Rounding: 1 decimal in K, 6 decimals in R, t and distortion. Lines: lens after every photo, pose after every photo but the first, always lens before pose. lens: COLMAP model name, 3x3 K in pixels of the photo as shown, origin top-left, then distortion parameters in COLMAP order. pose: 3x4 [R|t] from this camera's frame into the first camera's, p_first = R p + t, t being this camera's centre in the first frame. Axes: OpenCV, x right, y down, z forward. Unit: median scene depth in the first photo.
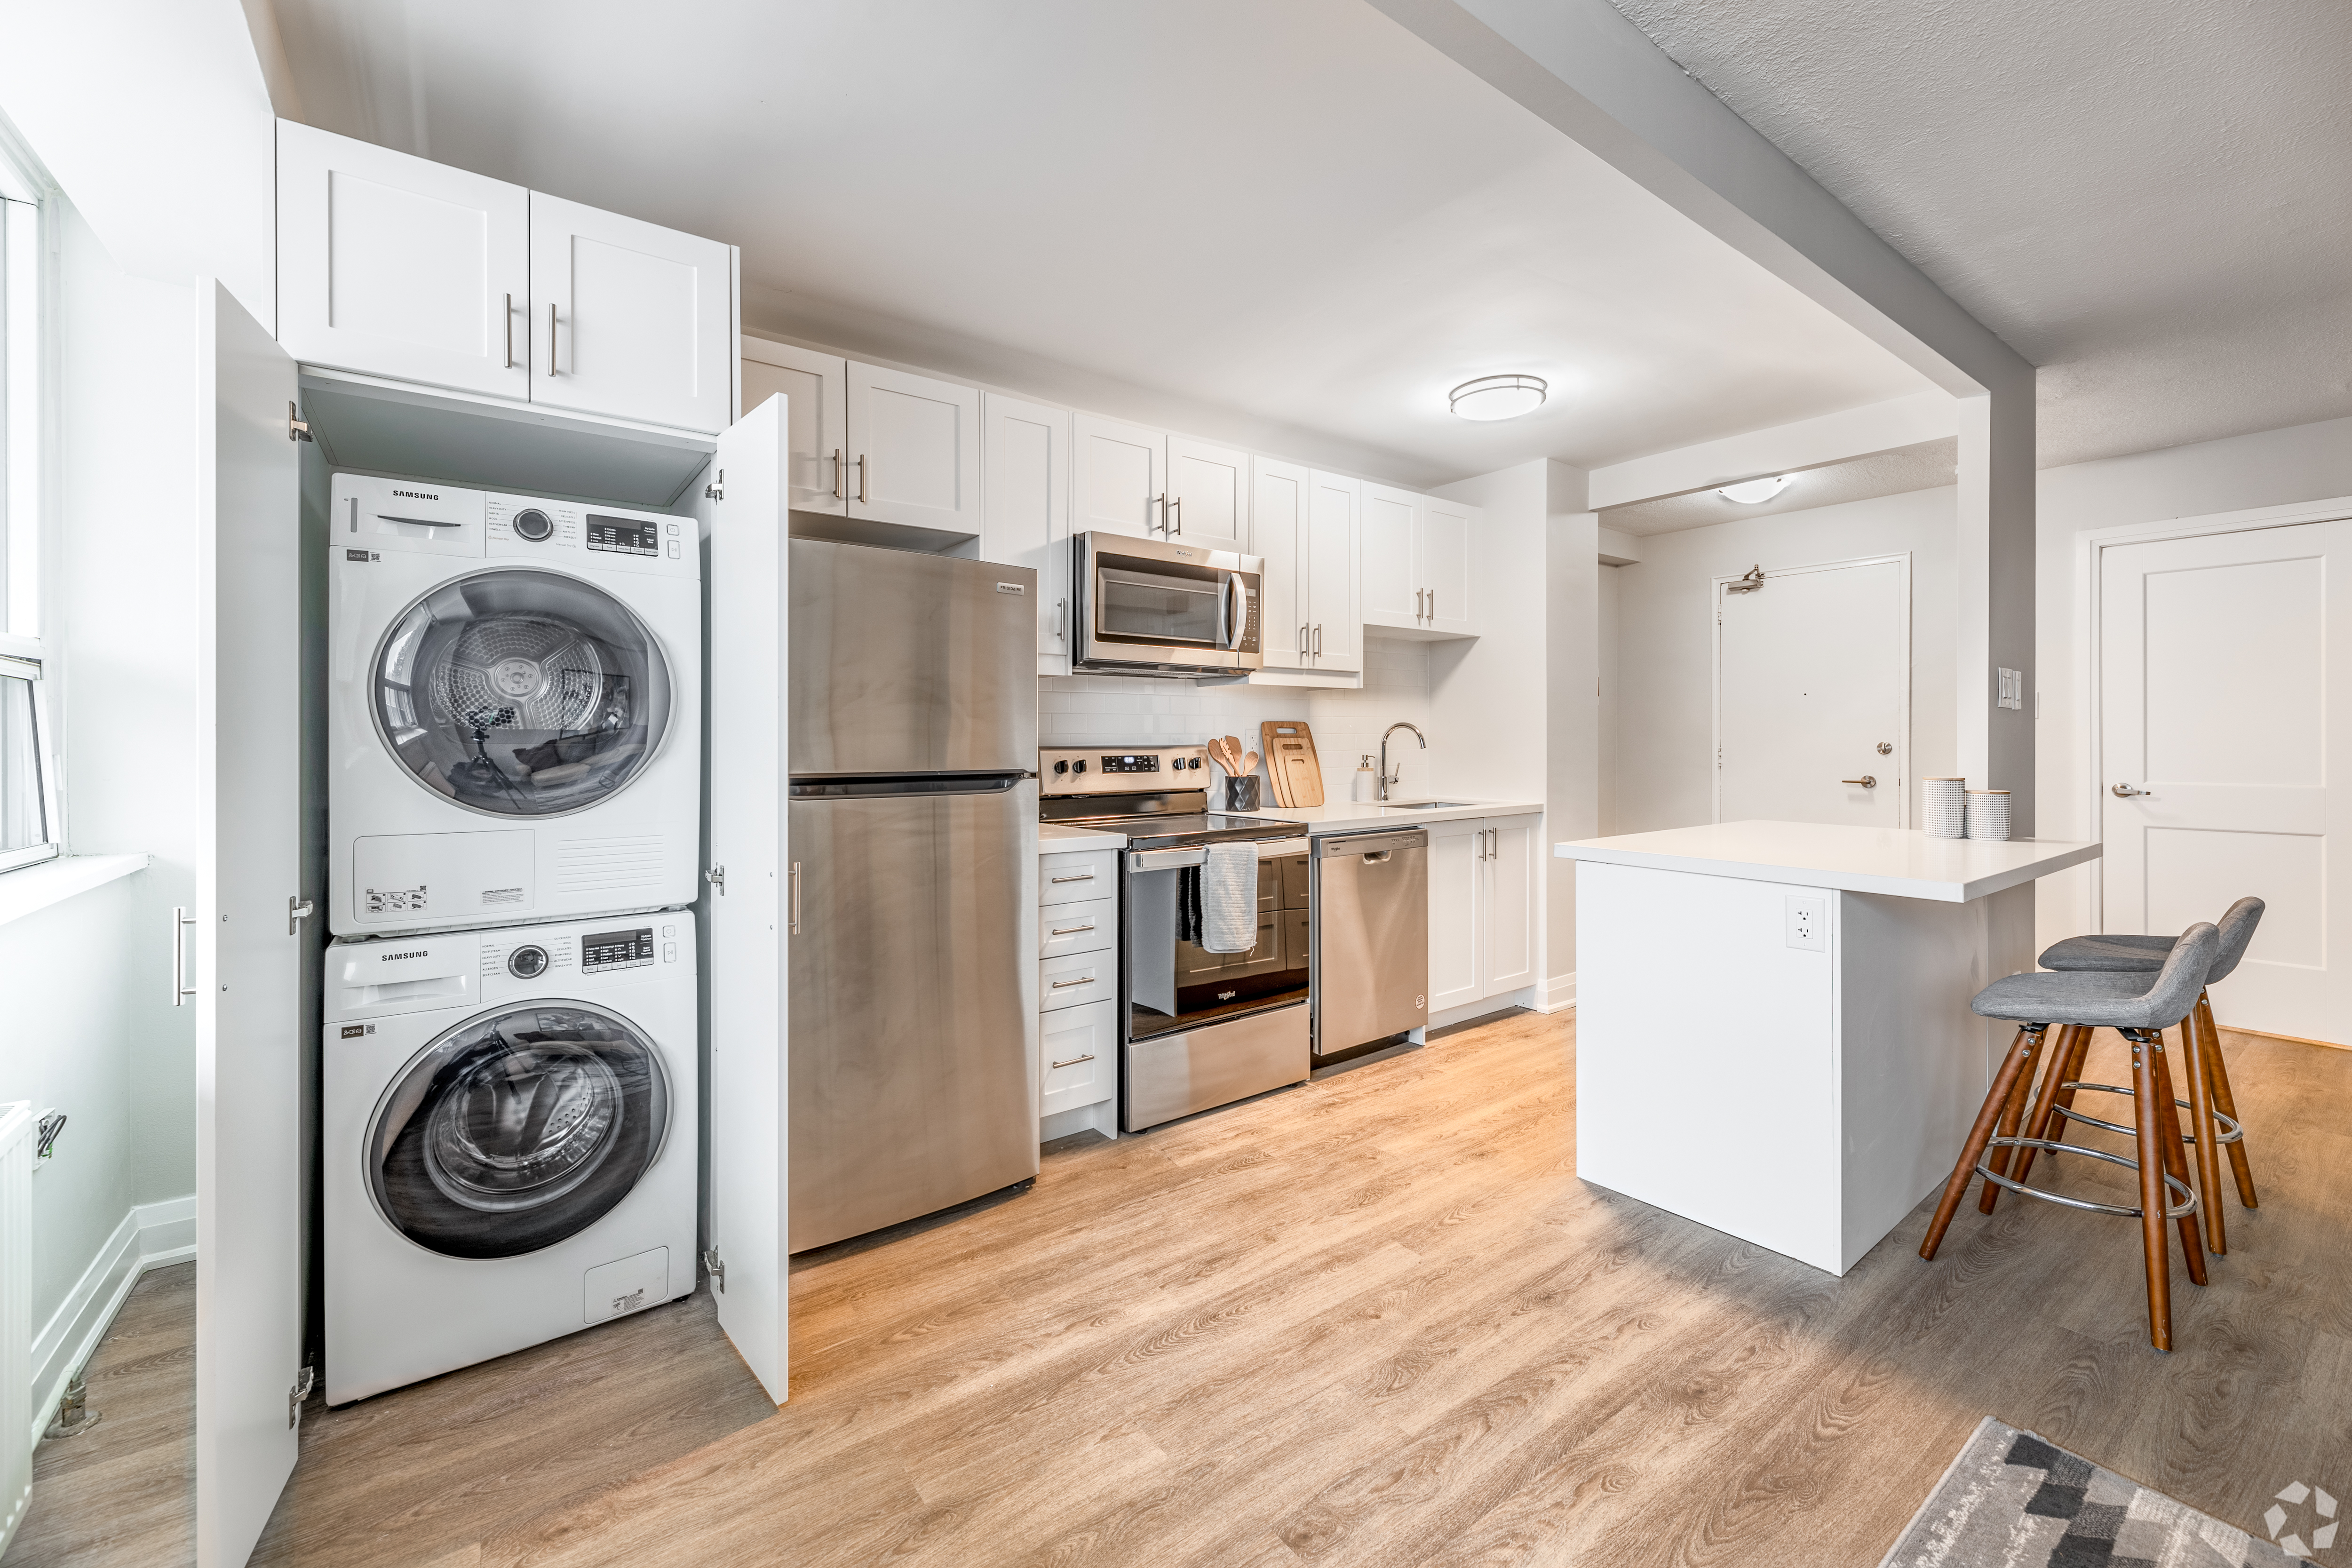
lens RADIAL K [[957.4, 0, 1153.1], [0, 957.4, 740.1], [0, 0, 1]] dist [-0.002312, 0.000226]
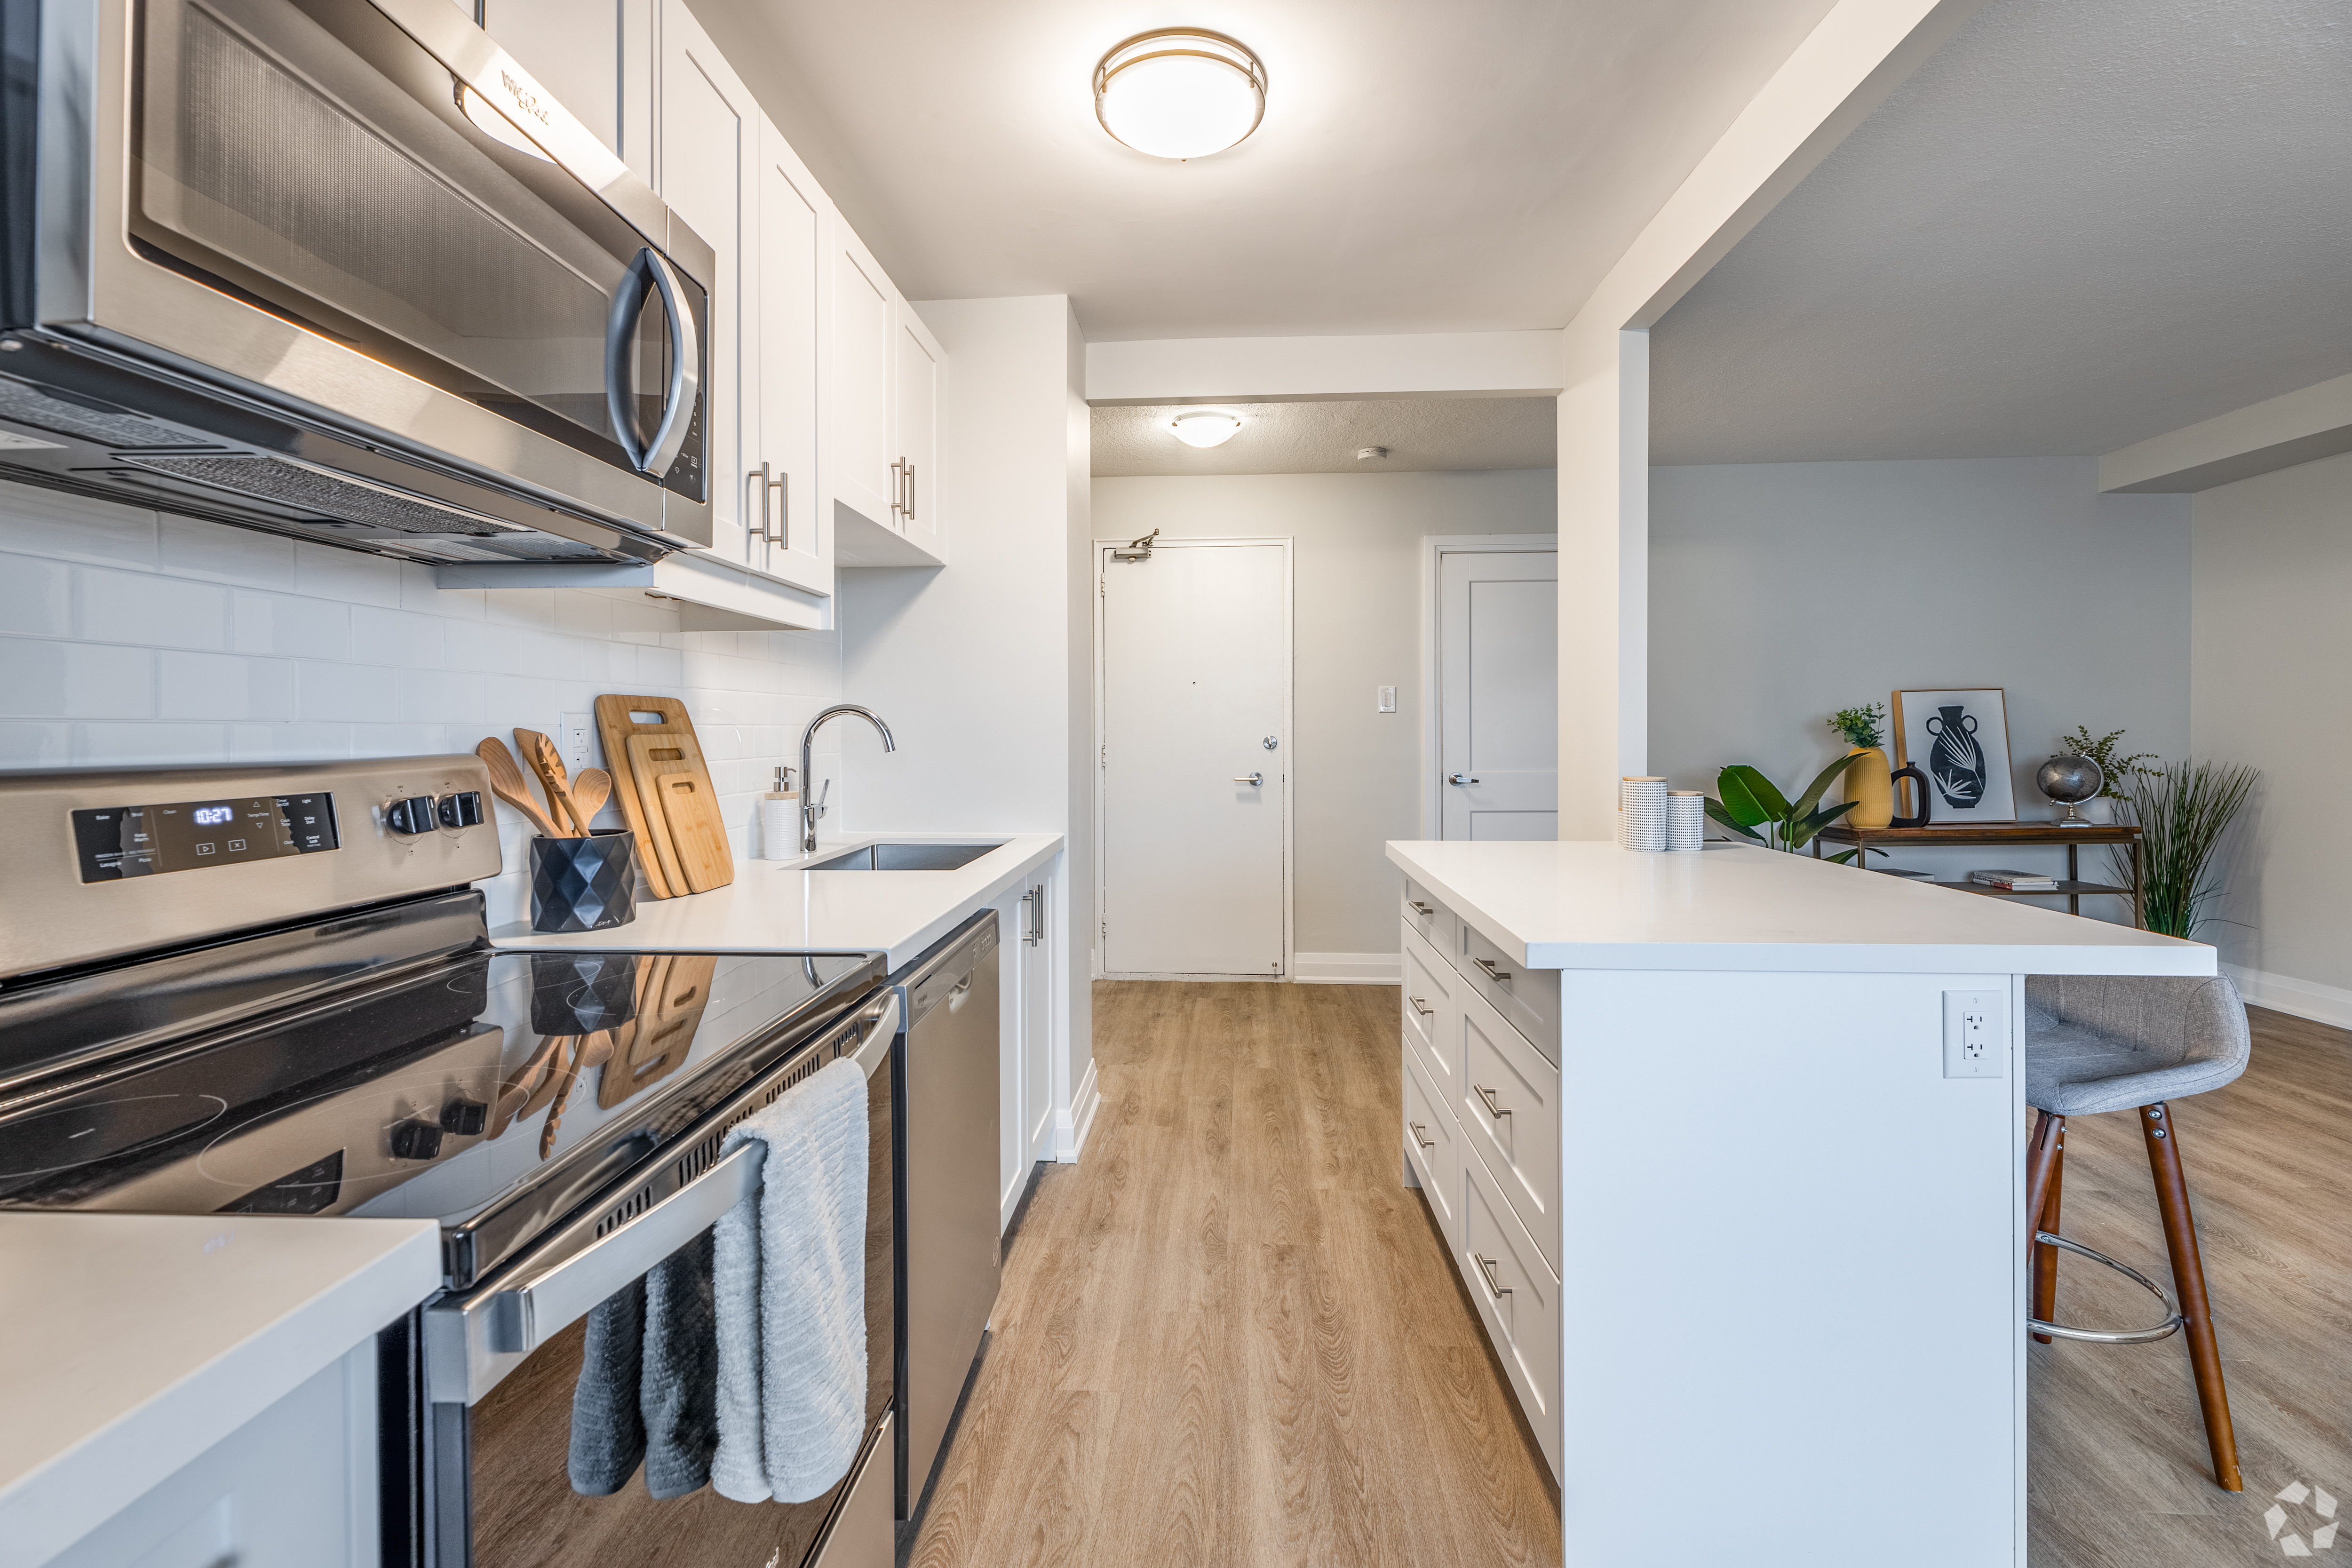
lens RADIAL K [[999.3, 0, 1188.8], [0, 999.3, 735.6], [0, 0, 1]] dist [0.003812, 0.000329]
pose [[0.614467, -0.004897, 0.788928, -0.074782], [0.005605, 0.999983, 0.001841, -0.001289], [-0.788923, 0.003290, 0.614483, 0.580010]]
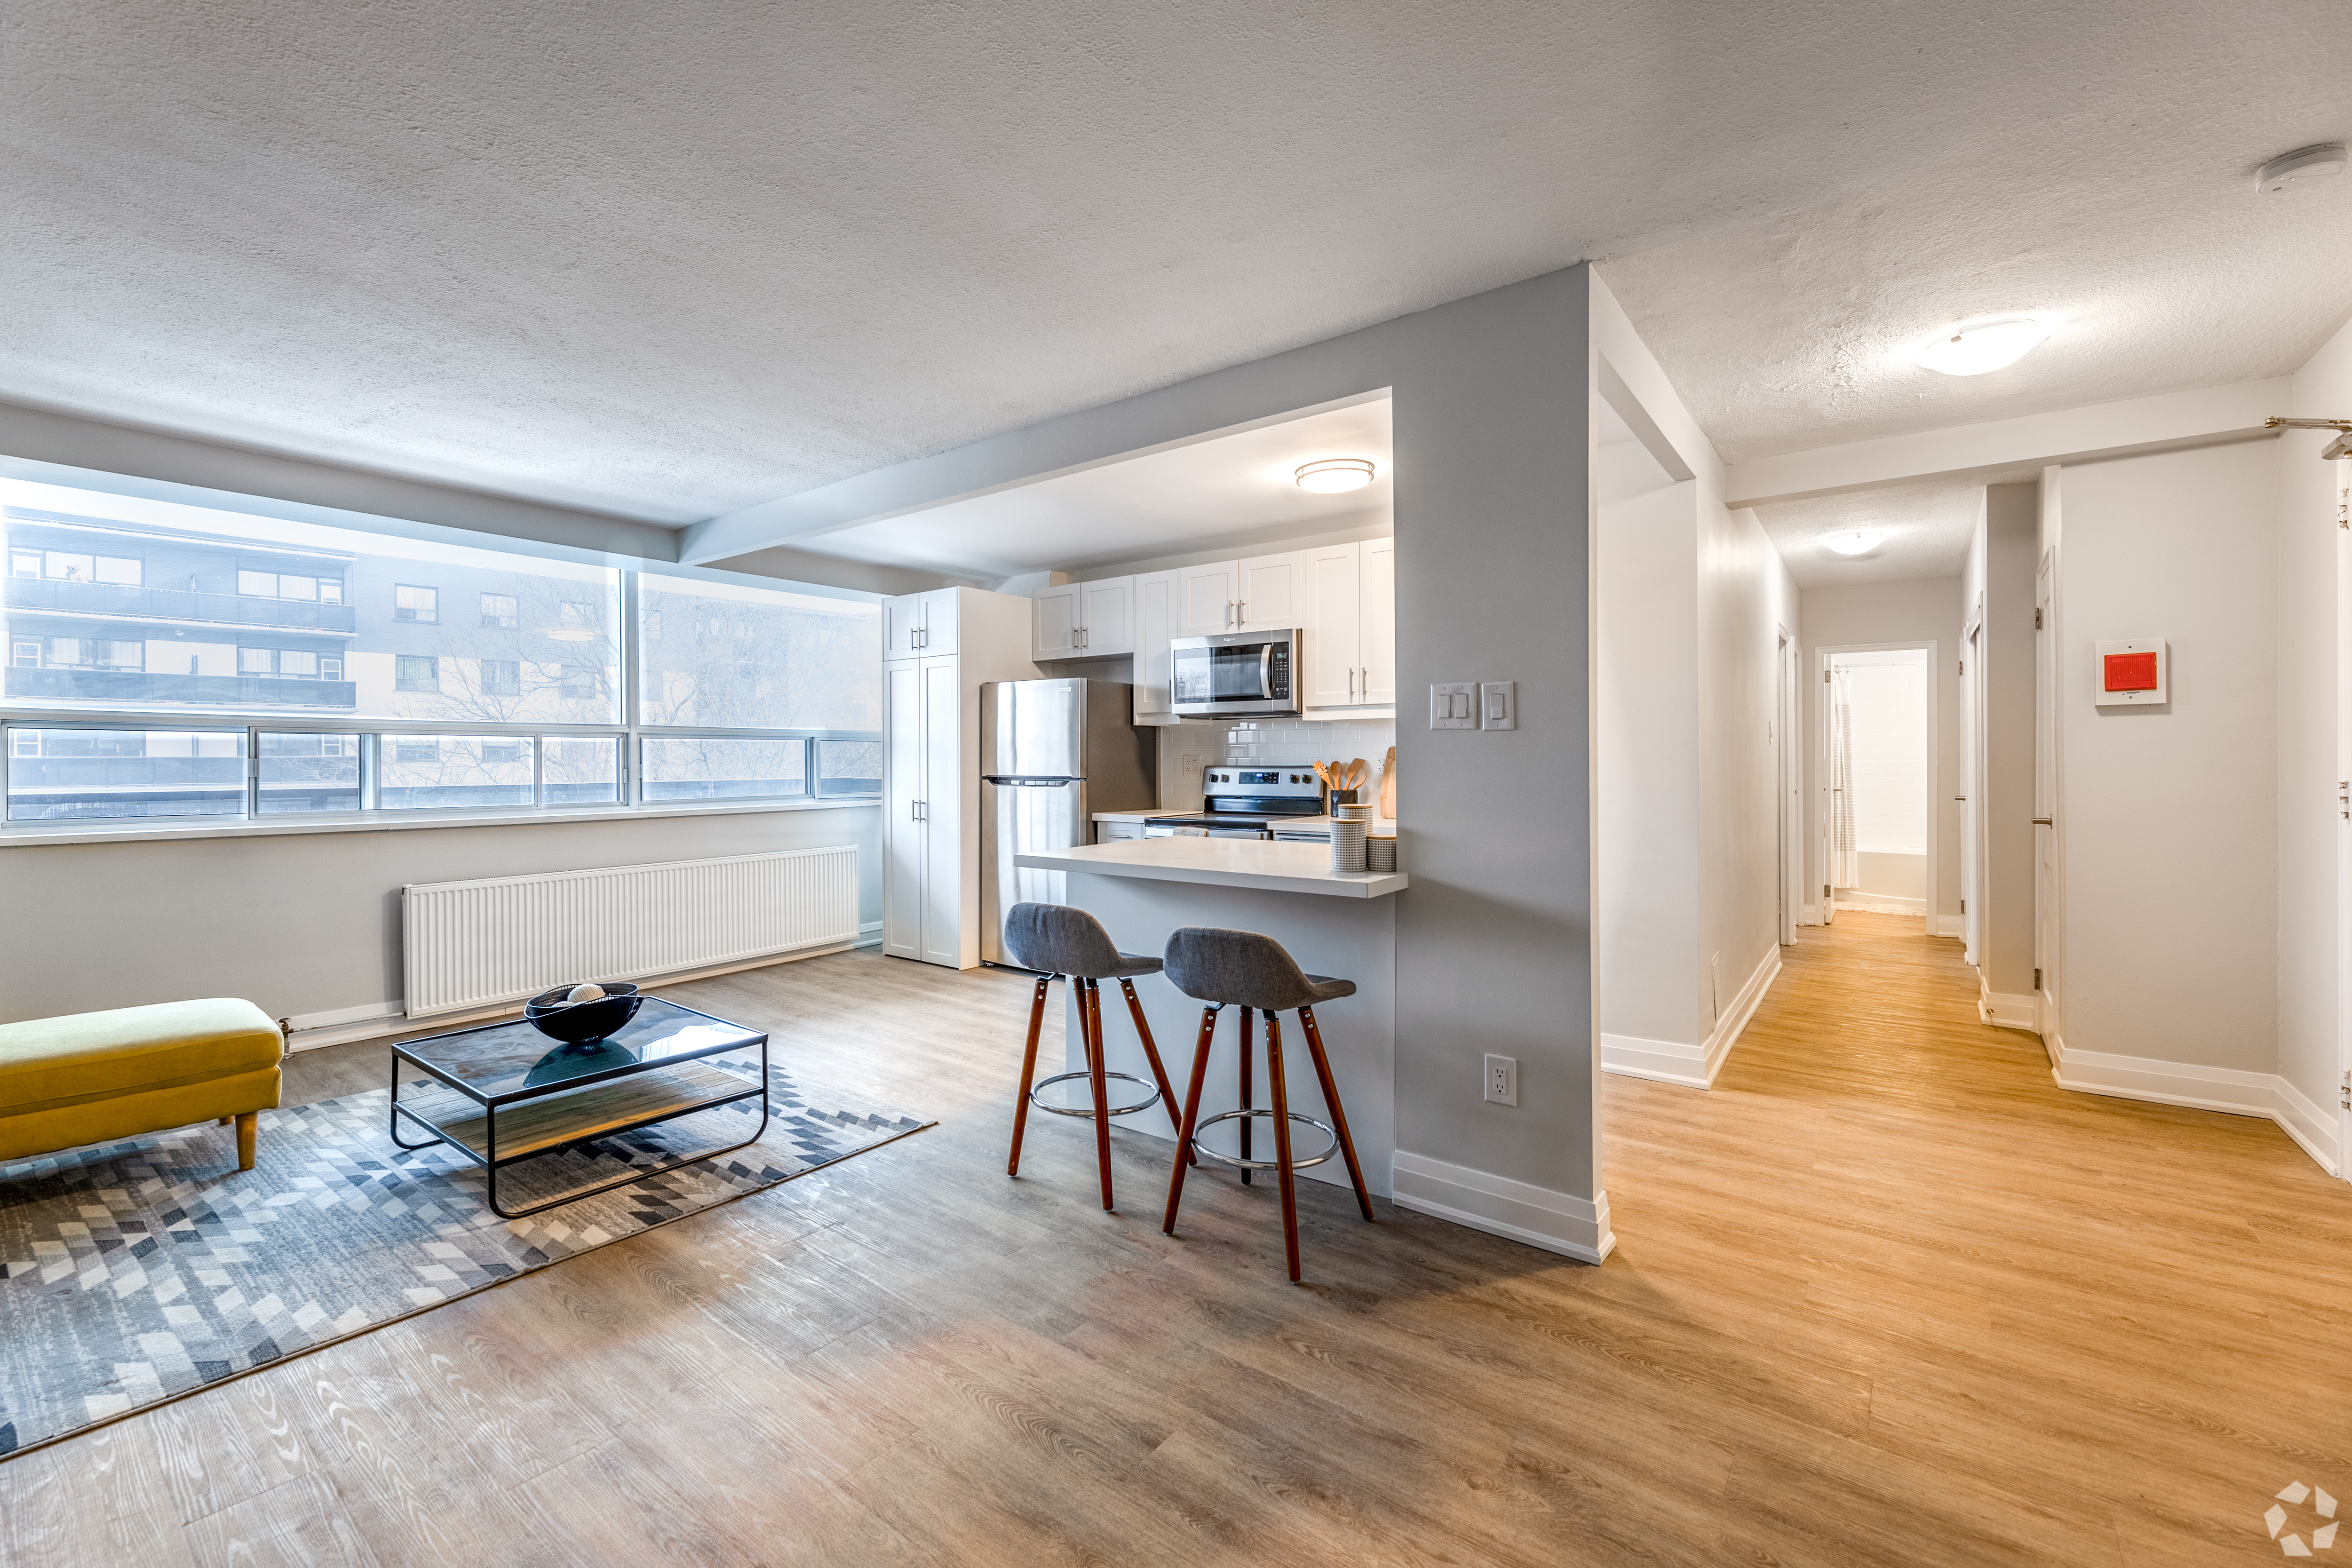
lens RADIAL K [[957.4, 0, 1158.1], [0, 957.4, 766.5], [0, 0, 1]] dist [-0.002312, 0.000226]
pose [[0.296732, 0.010566, -0.954902, 1.281267], [0.001803, 0.999931, 0.011624, -0.009964], [0.954959, -0.005171, 0.296692, 0.386686]]
